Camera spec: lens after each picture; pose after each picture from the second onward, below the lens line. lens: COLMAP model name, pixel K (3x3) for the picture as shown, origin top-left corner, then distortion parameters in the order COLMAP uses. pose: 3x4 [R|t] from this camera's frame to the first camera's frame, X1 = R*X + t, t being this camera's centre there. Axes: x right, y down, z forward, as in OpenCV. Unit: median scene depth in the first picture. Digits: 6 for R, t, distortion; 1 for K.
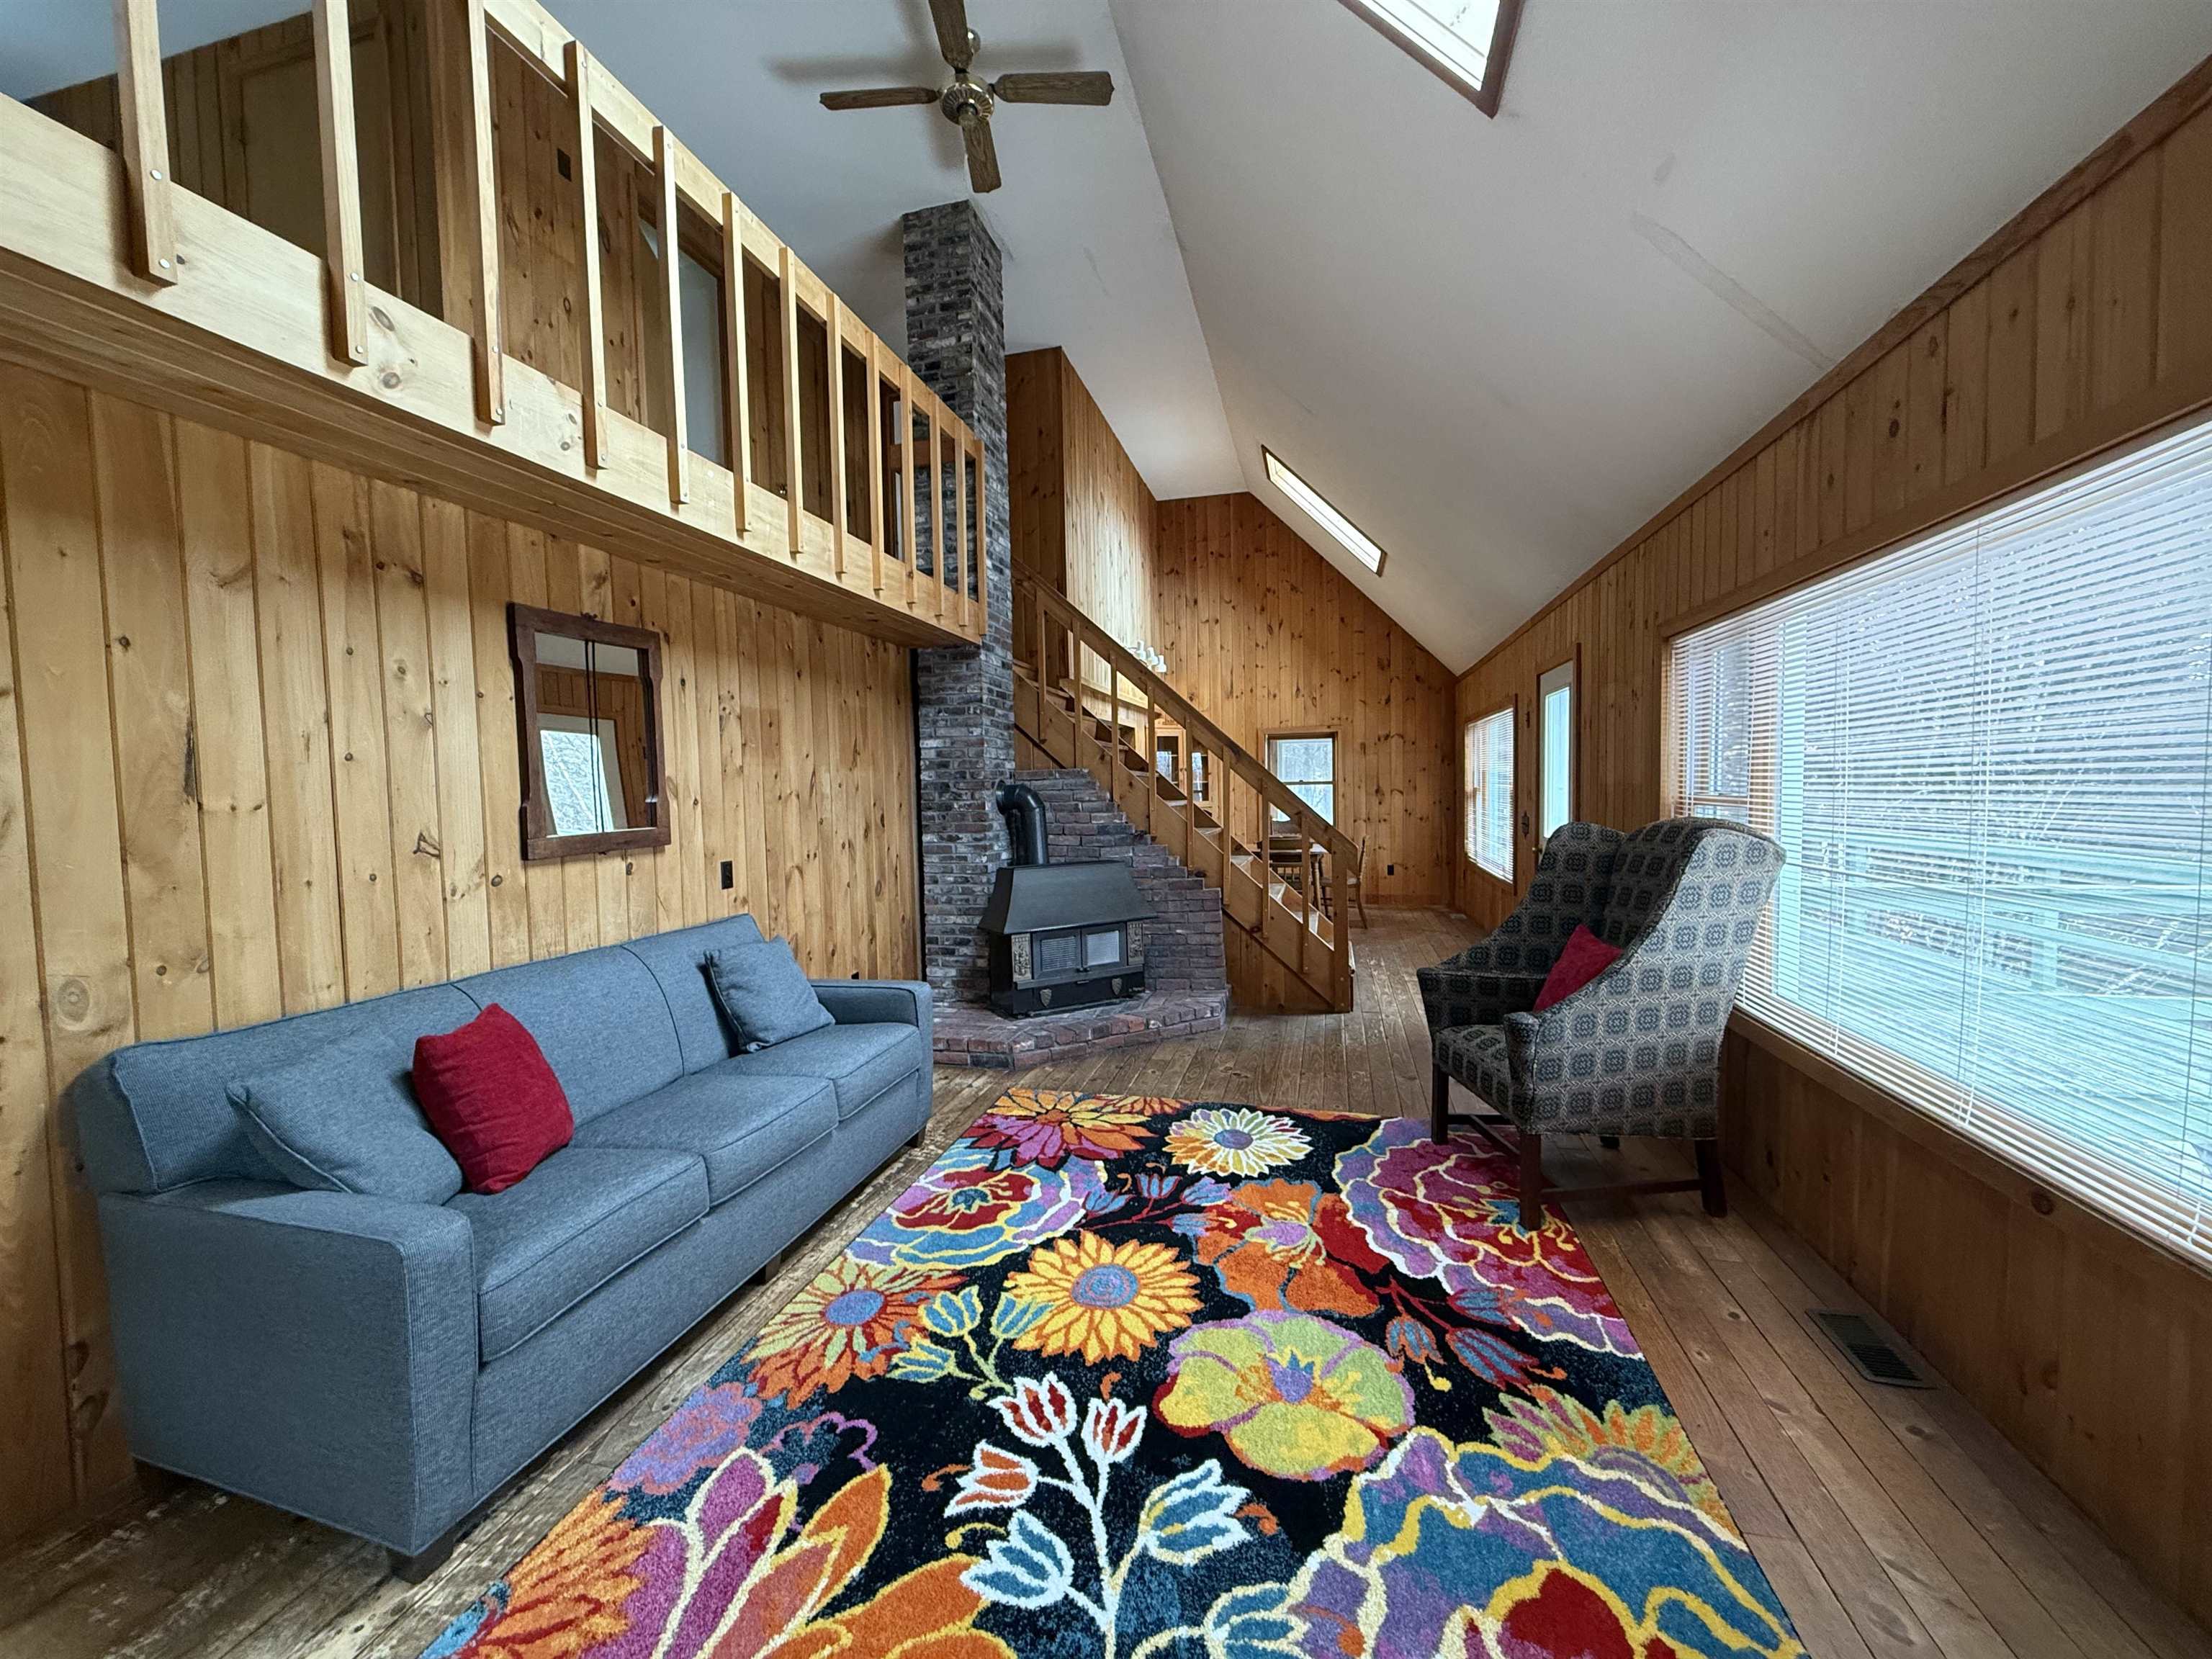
lens RADIAL K [[884.7, 0, 1101.3], [0, 884.7, 824.6], [0, 0, 1]] dist [0.000511, 0.000005]
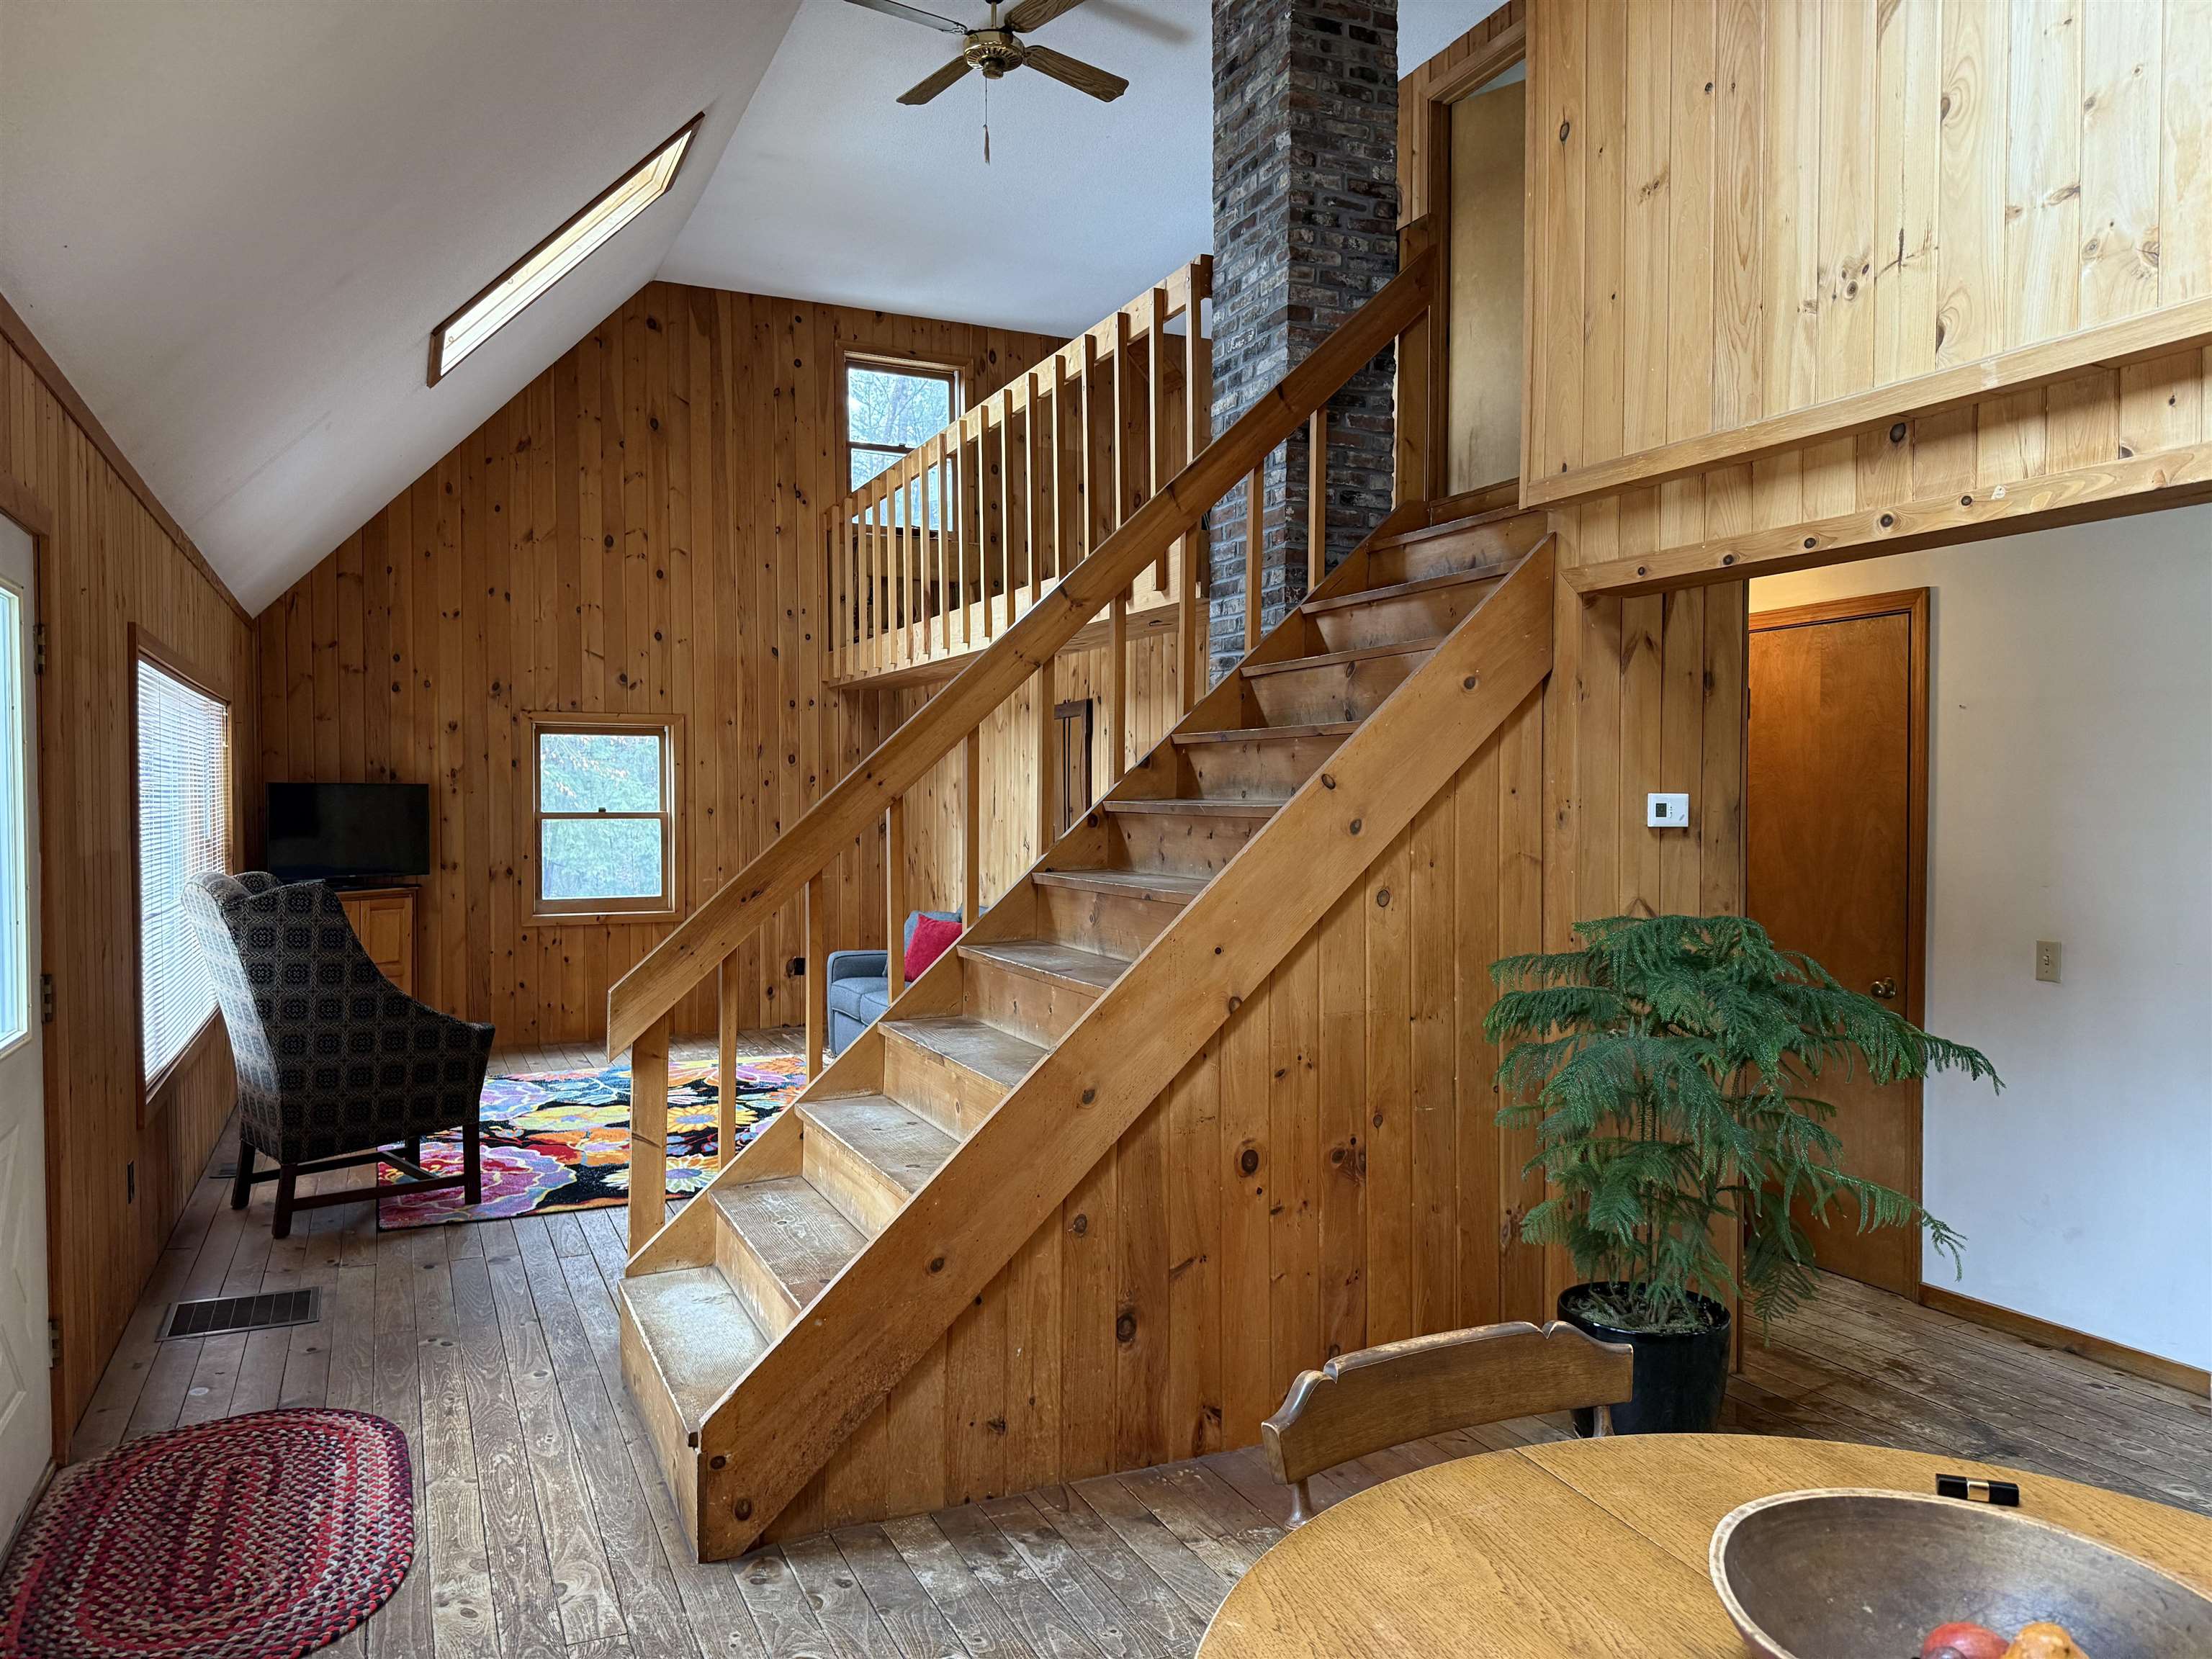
lens RADIAL K [[1537.4, 0, 1095.8], [0, 1537.4, 836.8], [0, 0, 1]] dist [0.168997, -0.321780]
pose [[-0.779155, 0.029768, -0.626124, 1.129128], [-0.015971, 0.997605, 0.067304, -0.200855], [0.626628, 0.062440, -0.776813, 3.382843]]
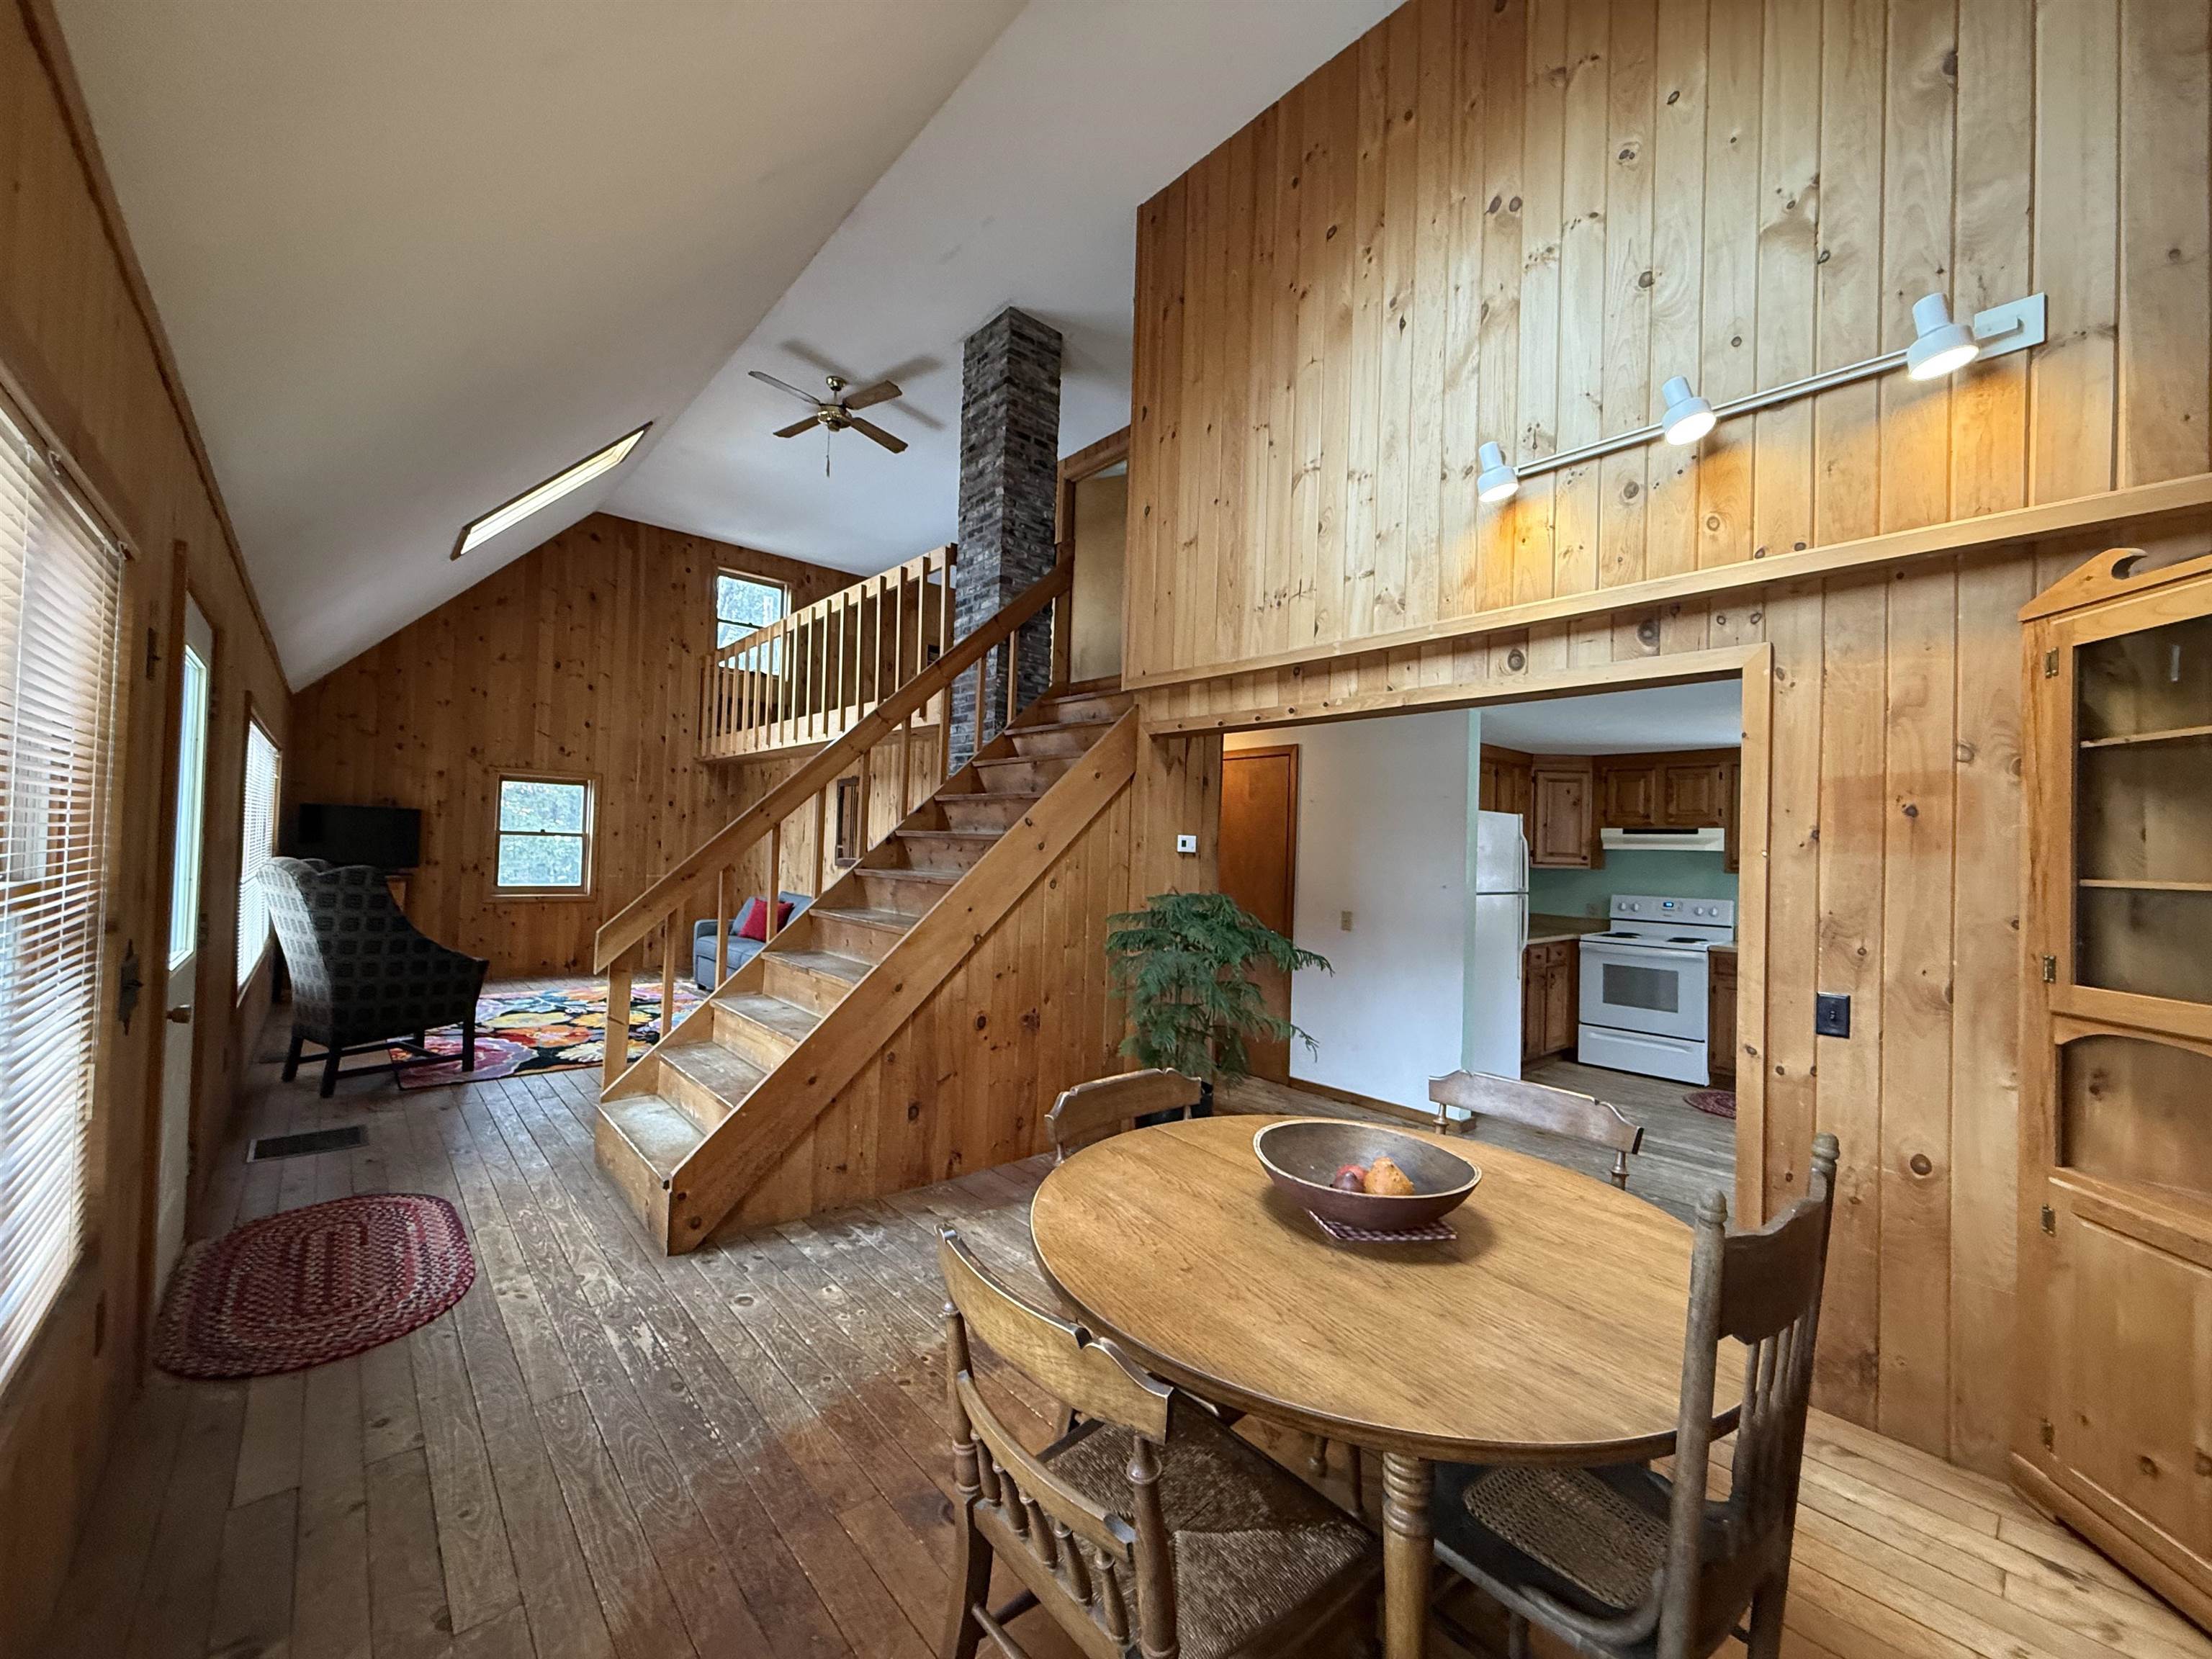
lens RADIAL K [[878.6, 0, 1097.3], [0, 878.6, 832.8], [0, 0, 1]] dist [0.000863, -0.000433]
pose [[-0.567966, -0.018626, -0.822841, 1.268461], [-0.060446, 0.997988, 0.019132, -0.178900], [0.820830, 0.060603, -0.567949, 3.389783]]
